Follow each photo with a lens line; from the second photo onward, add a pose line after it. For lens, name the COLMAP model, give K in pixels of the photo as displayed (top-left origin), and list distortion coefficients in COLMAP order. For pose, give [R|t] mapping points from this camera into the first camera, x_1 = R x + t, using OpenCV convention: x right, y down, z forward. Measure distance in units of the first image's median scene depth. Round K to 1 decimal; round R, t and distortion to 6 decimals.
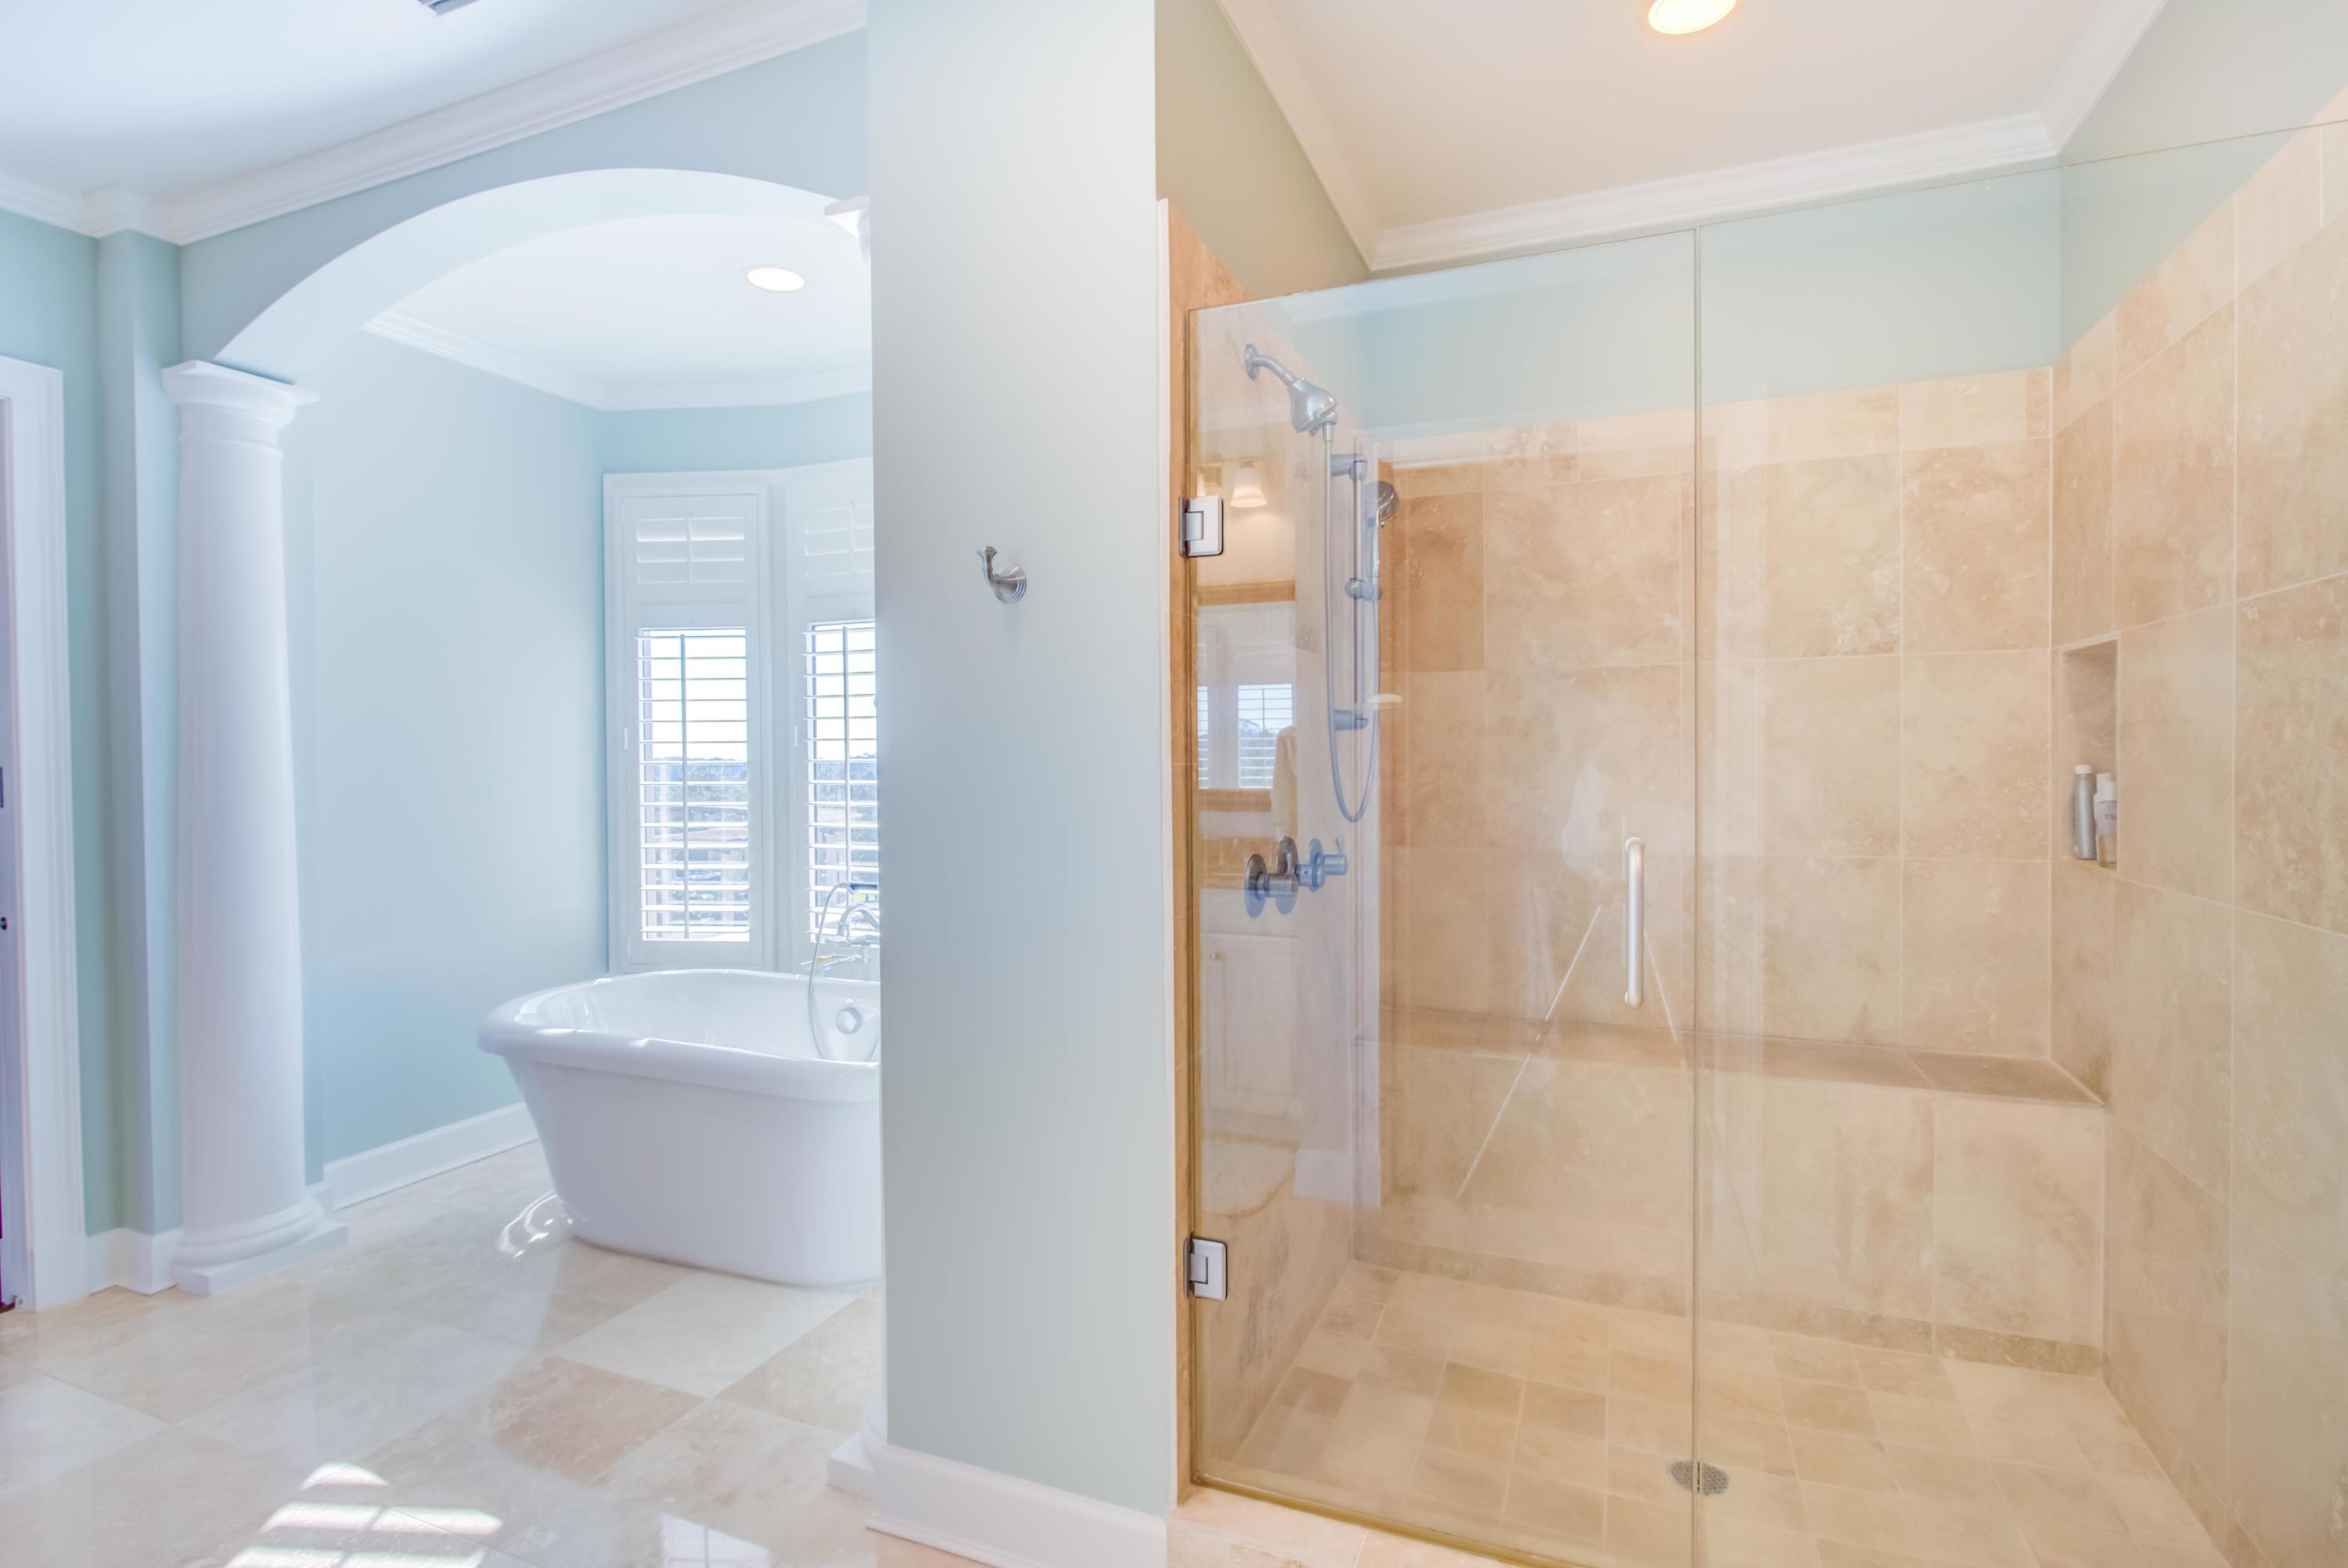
lens RADIAL K [[1126.9, 0, 1160.2], [0, 1126.9, 777.9], [0, 0, 1]] dist [-0.004323, 0.001368]
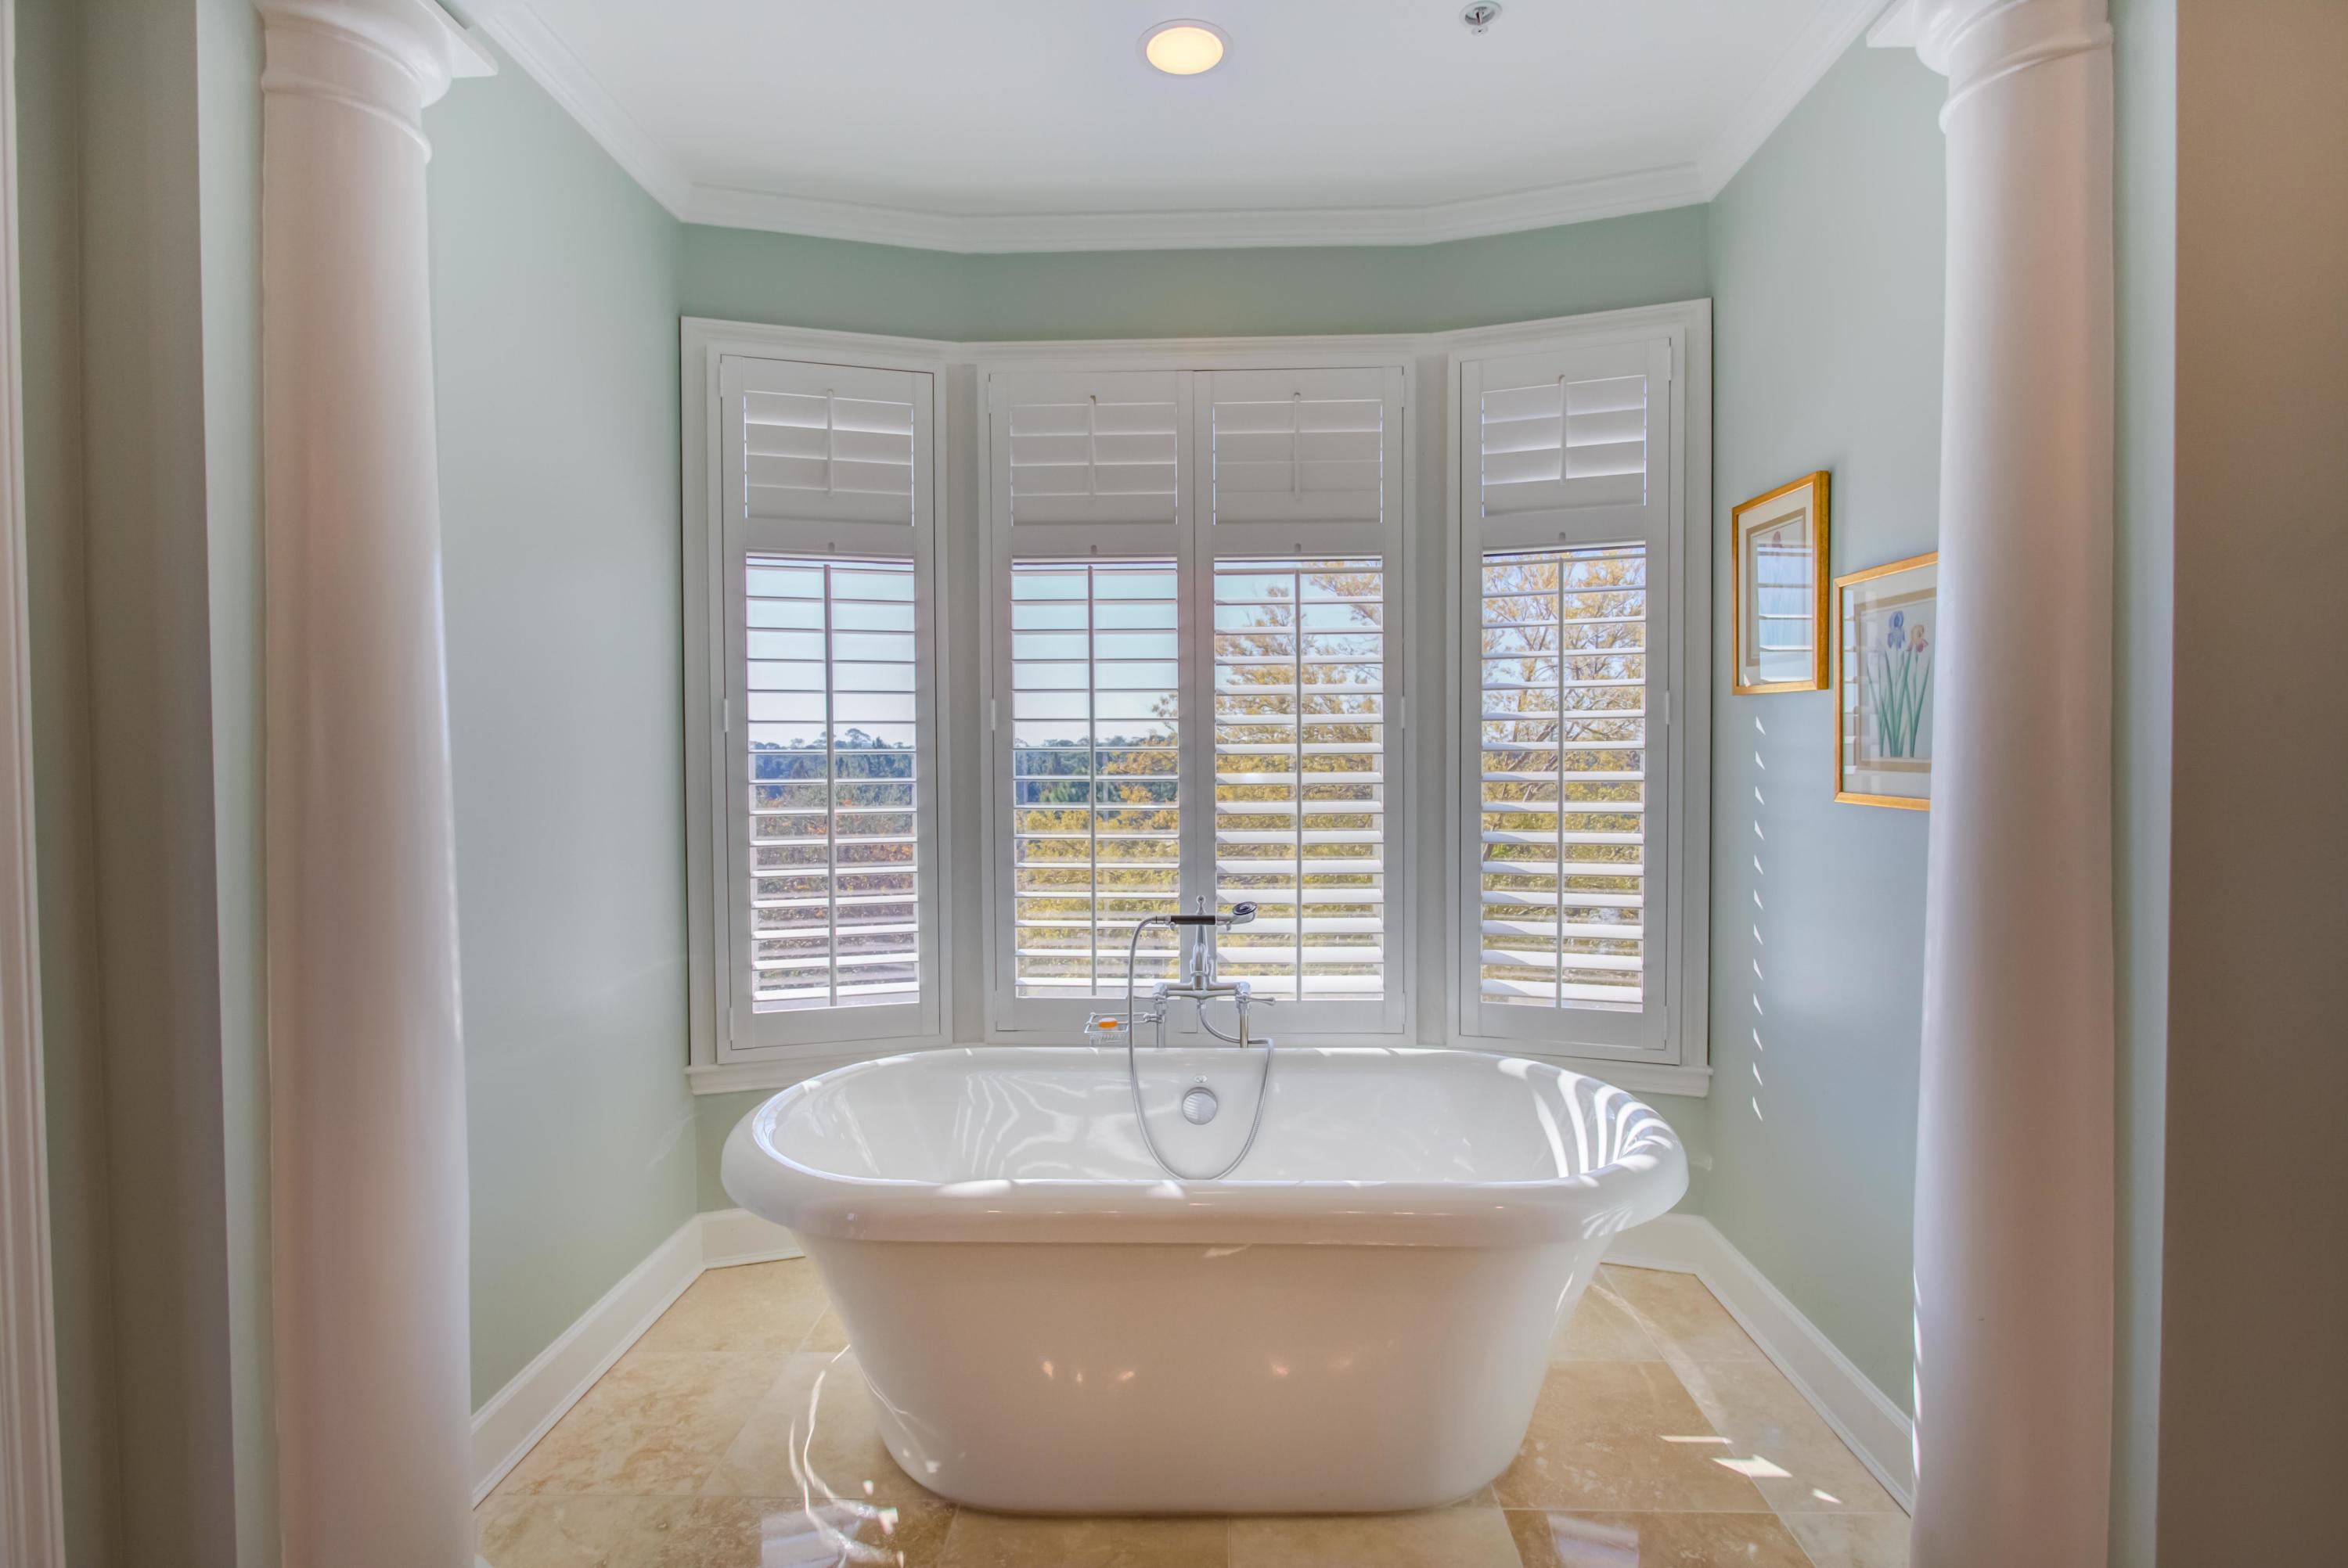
lens RADIAL K [[1126.9, 0, 1186.7], [0, 1126.9, 775.6], [0, 0, 1]] dist [-0.004323, 0.001368]
pose [[0.931880, -0.008217, 0.362674, -0.468199], [0.005106, 0.999942, 0.009535, -0.003969], [-0.362731, -0.007034, 0.931867, 0.276900]]
